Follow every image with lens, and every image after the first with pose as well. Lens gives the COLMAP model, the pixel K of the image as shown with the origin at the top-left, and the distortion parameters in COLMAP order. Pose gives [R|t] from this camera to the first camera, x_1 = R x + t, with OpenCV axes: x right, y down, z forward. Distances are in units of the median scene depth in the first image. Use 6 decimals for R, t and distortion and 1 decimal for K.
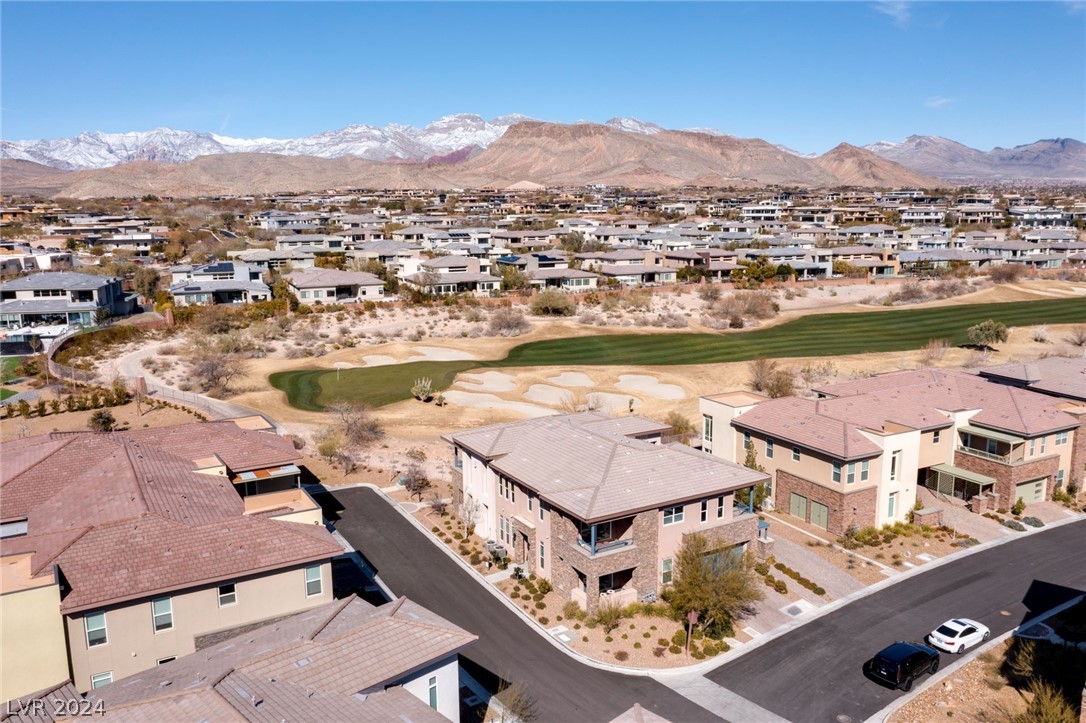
lens RADIAL K [[856.6, 0, 537.7], [0, 856.6, 360.1], [0, 0, 1]] dist [-0.014459, 0.009239]
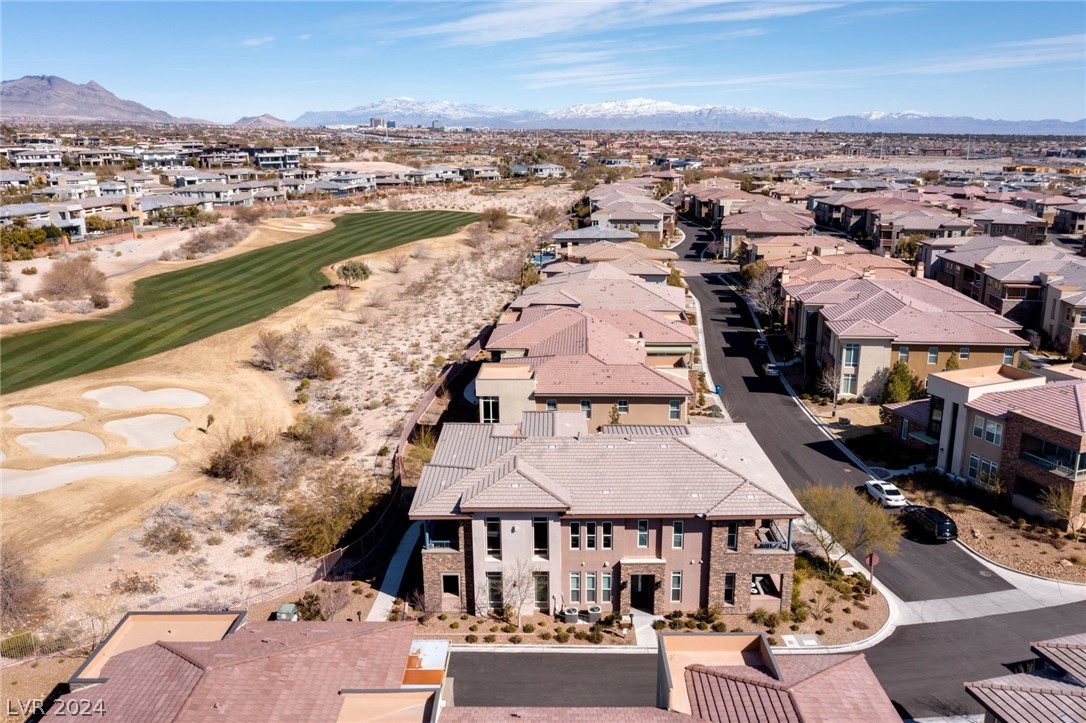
lens RADIAL K [[856.6, 0, 537.7], [0, 856.6, 360.1], [0, 0, 1]] dist [-0.014459, 0.009239]
pose [[0.503187, -0.217060, 0.836473, -0.204226], [0.158769, 0.974686, 0.157417, -0.041942], [-0.849468, 0.053596, 0.524912, 0.182614]]
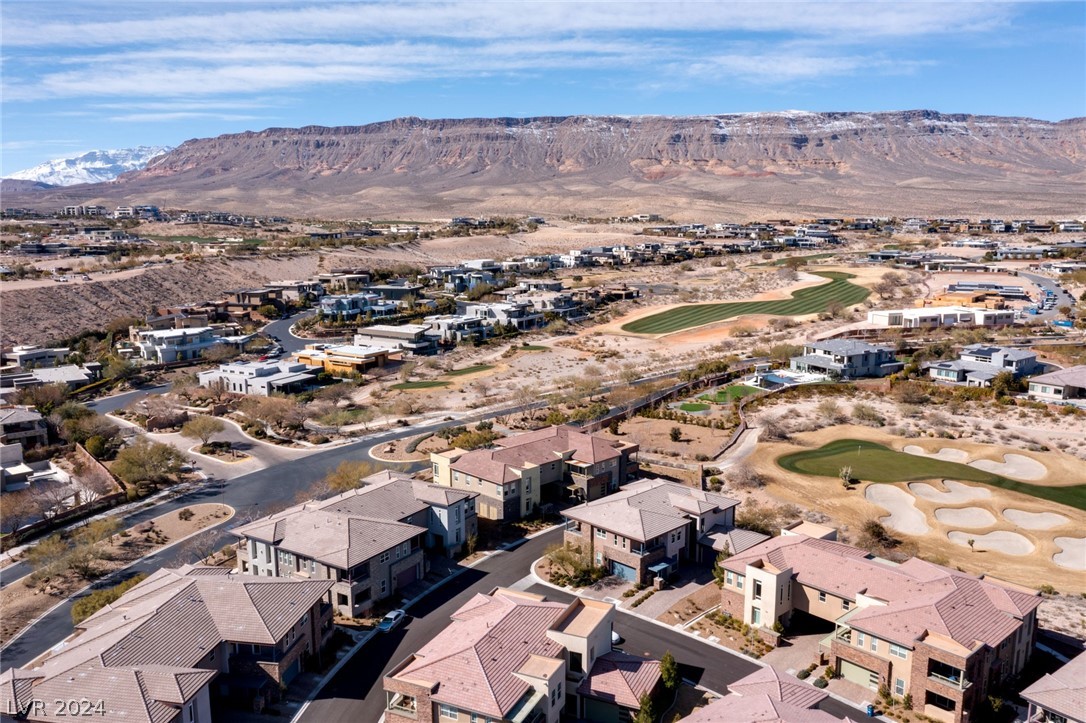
lens RADIAL K [[856.6, 0, 537.7], [0, 856.6, 360.1], [0, 0, 1]] dist [-0.014459, 0.009239]
pose [[0.243880, 0.173404, -0.954177, 0.555153], [-0.170607, 0.976212, 0.133803, -0.132301], [0.954681, 0.130157, 0.267663, 0.062752]]
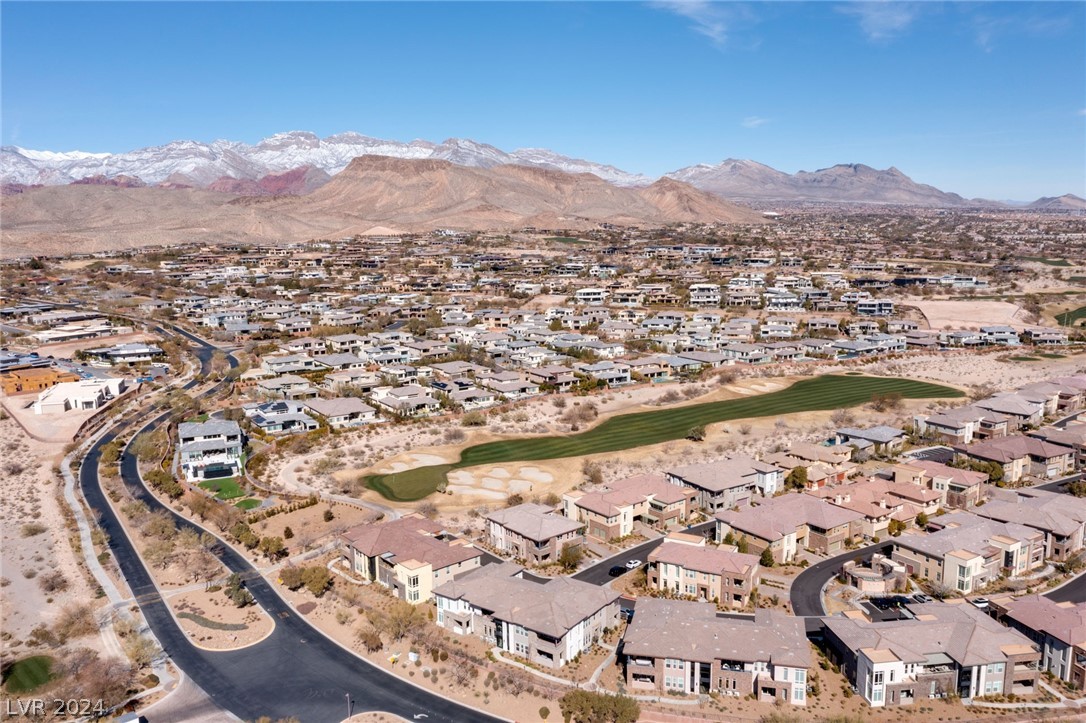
lens RADIAL K [[856.6, 0, 537.7], [0, 856.6, 360.1], [0, 0, 1]] dist [-0.014459, 0.009239]
pose [[0.982640, -0.031224, 0.182876, -0.151384], [0.034253, 0.999323, -0.013428, -0.138884], [-0.182333, 0.019459, 0.983044, -0.676356]]
